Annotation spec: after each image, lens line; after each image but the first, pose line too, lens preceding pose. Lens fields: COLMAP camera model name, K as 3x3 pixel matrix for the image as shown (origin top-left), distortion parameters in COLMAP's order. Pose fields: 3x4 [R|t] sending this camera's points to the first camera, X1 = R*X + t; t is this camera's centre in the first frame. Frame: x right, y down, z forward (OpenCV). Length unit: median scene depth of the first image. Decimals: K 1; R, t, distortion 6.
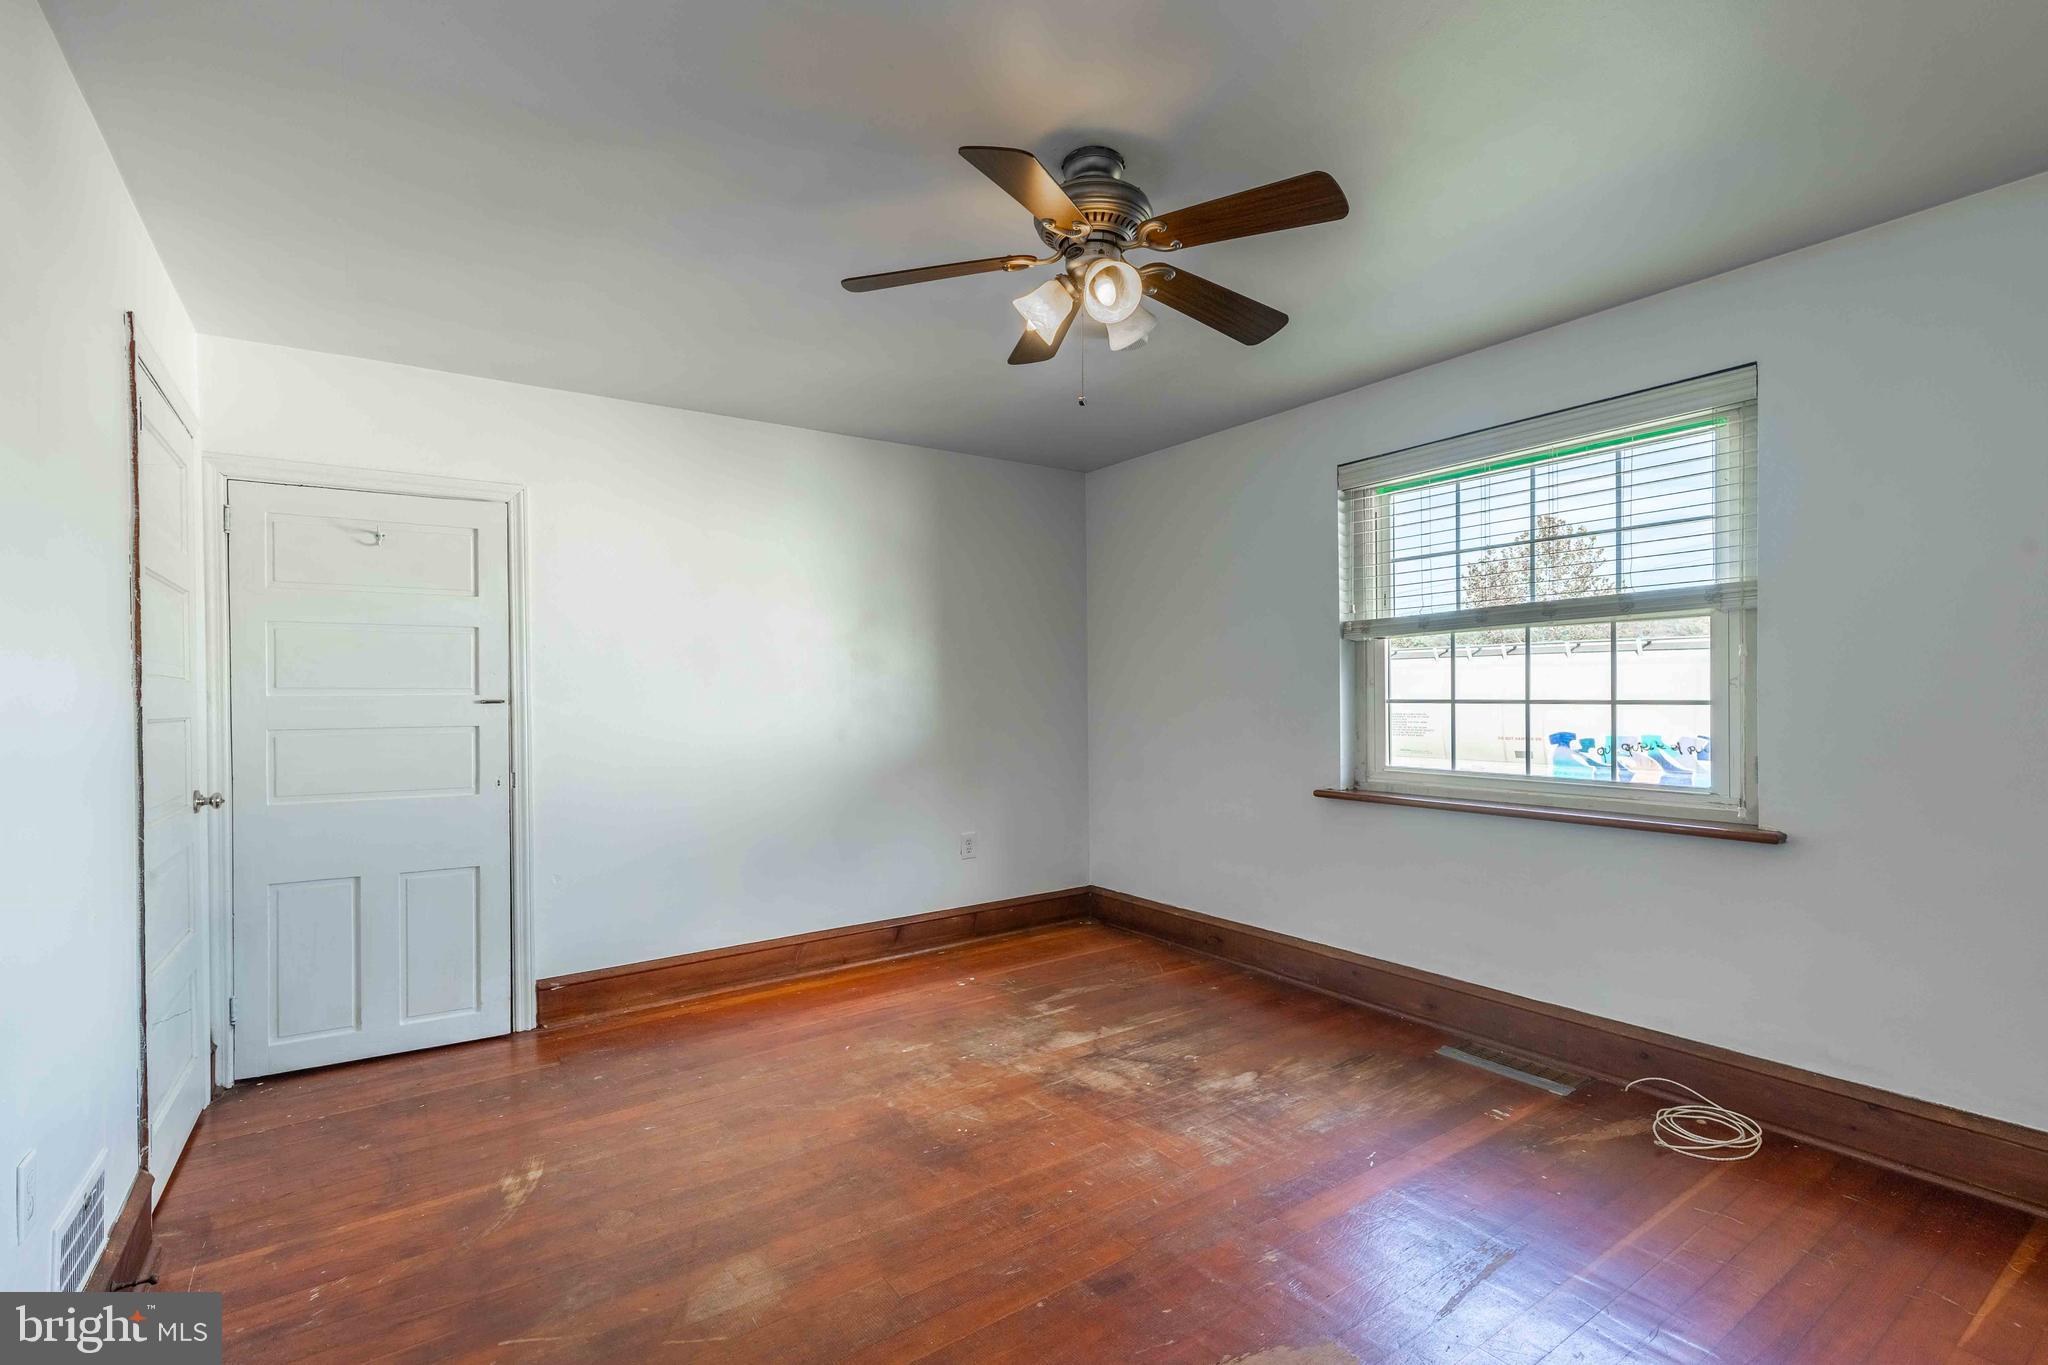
lens RADIAL K [[938.9, 0, 1031.9], [0, 938.9, 695.1], [0, 0, 1]] dist [0.010904, -0.001259]
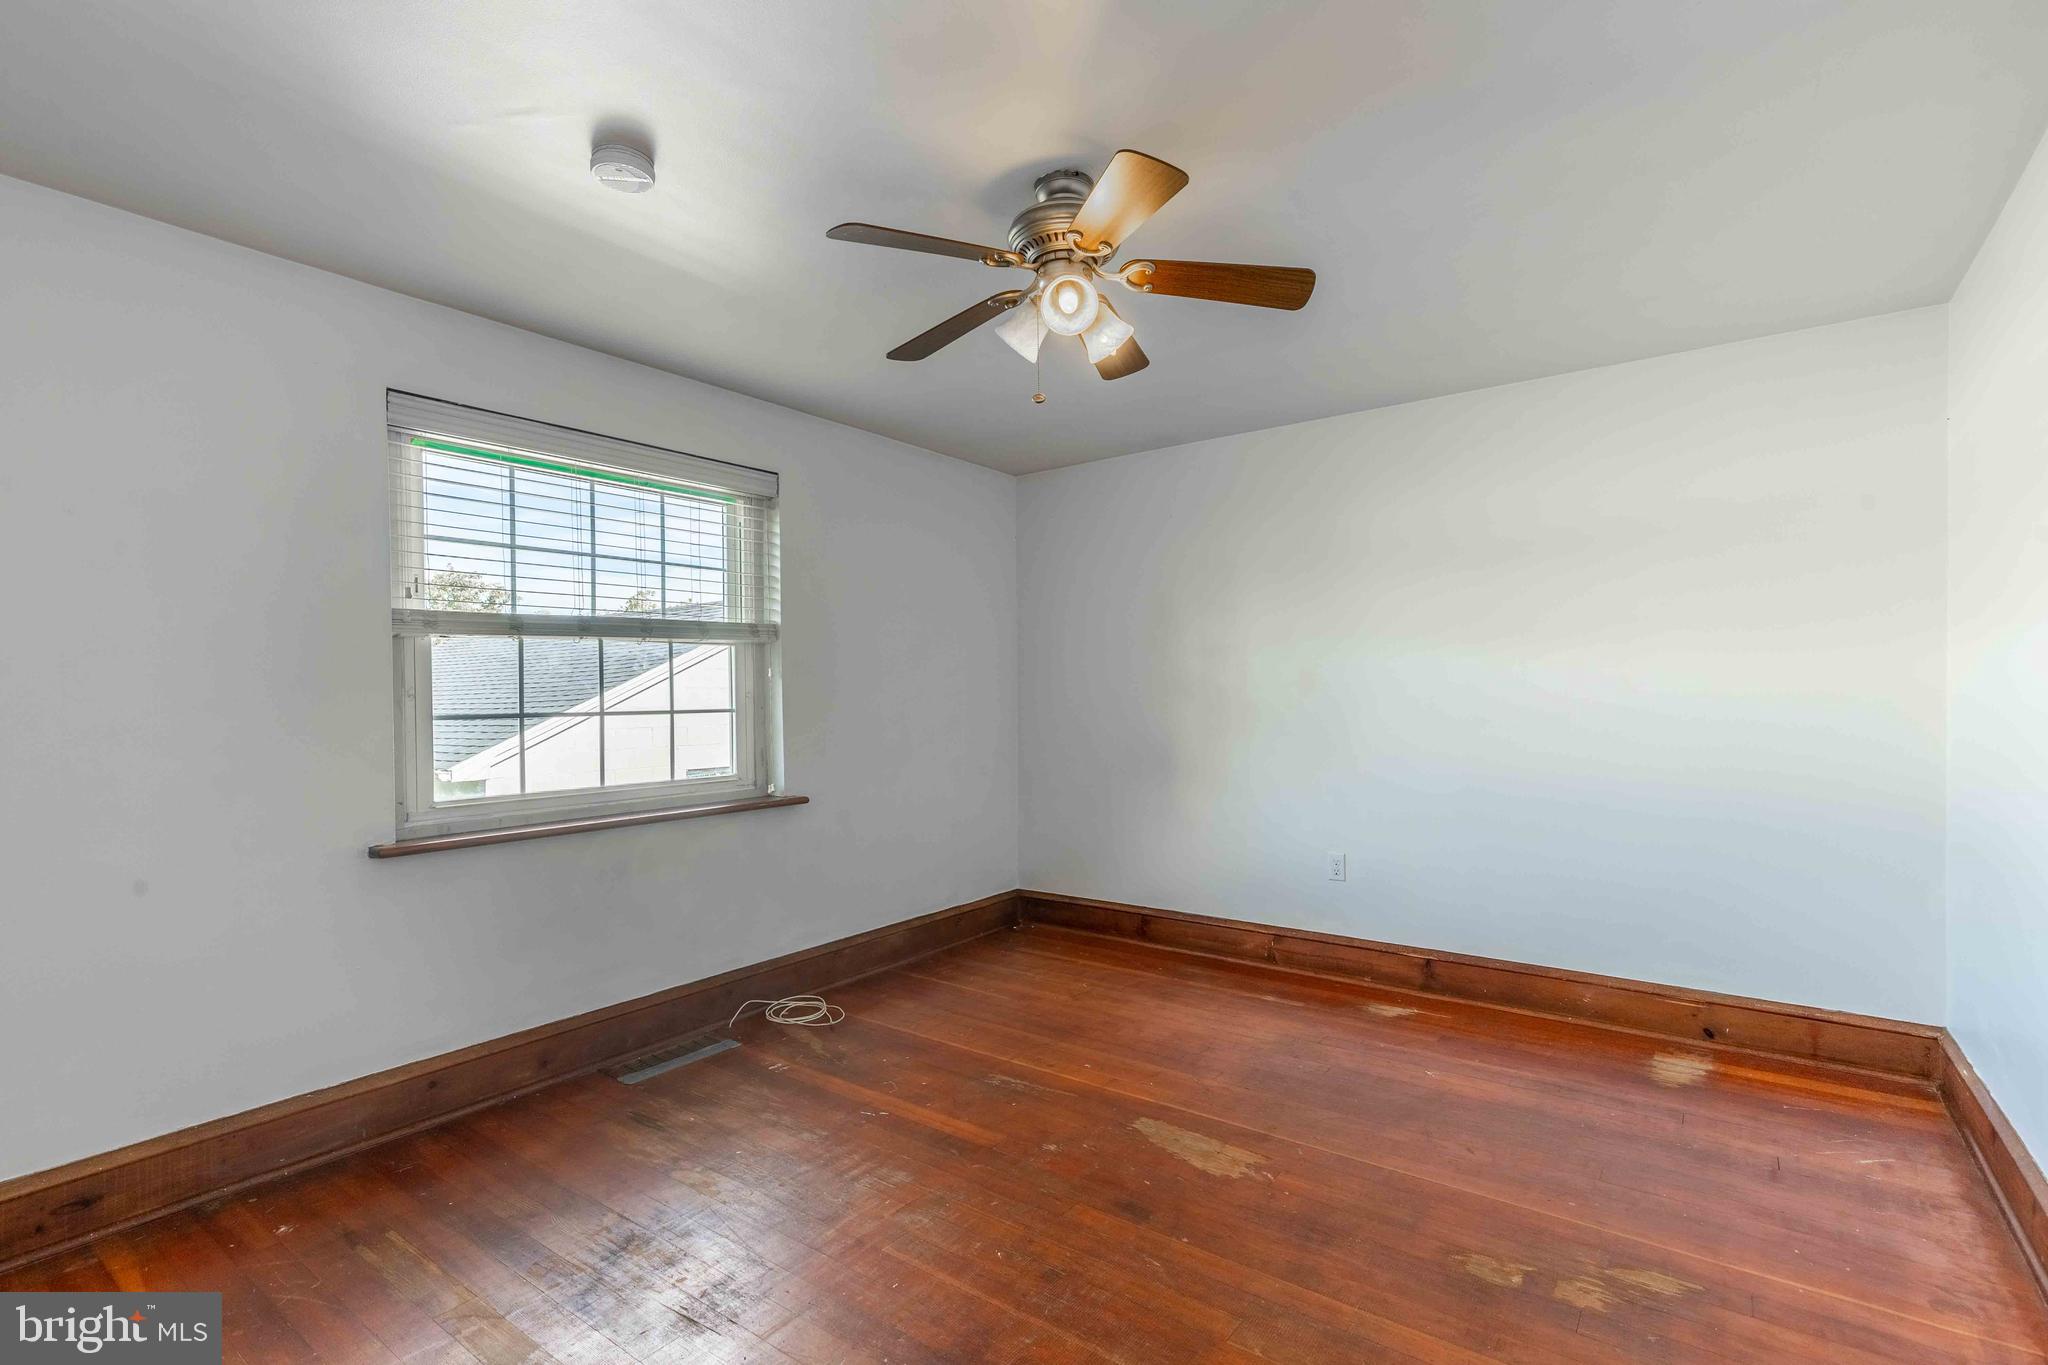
lens RADIAL K [[938.9, 0, 1031.9], [0, 938.9, 695.1], [0, 0, 1]] dist [0.010904, -0.001259]
pose [[-0.316210, 0.014347, 0.948581, -0.561888], [0.020367, 0.999758, -0.008331, 0.004904], [-0.948471, 0.016686, -0.316425, 0.852526]]
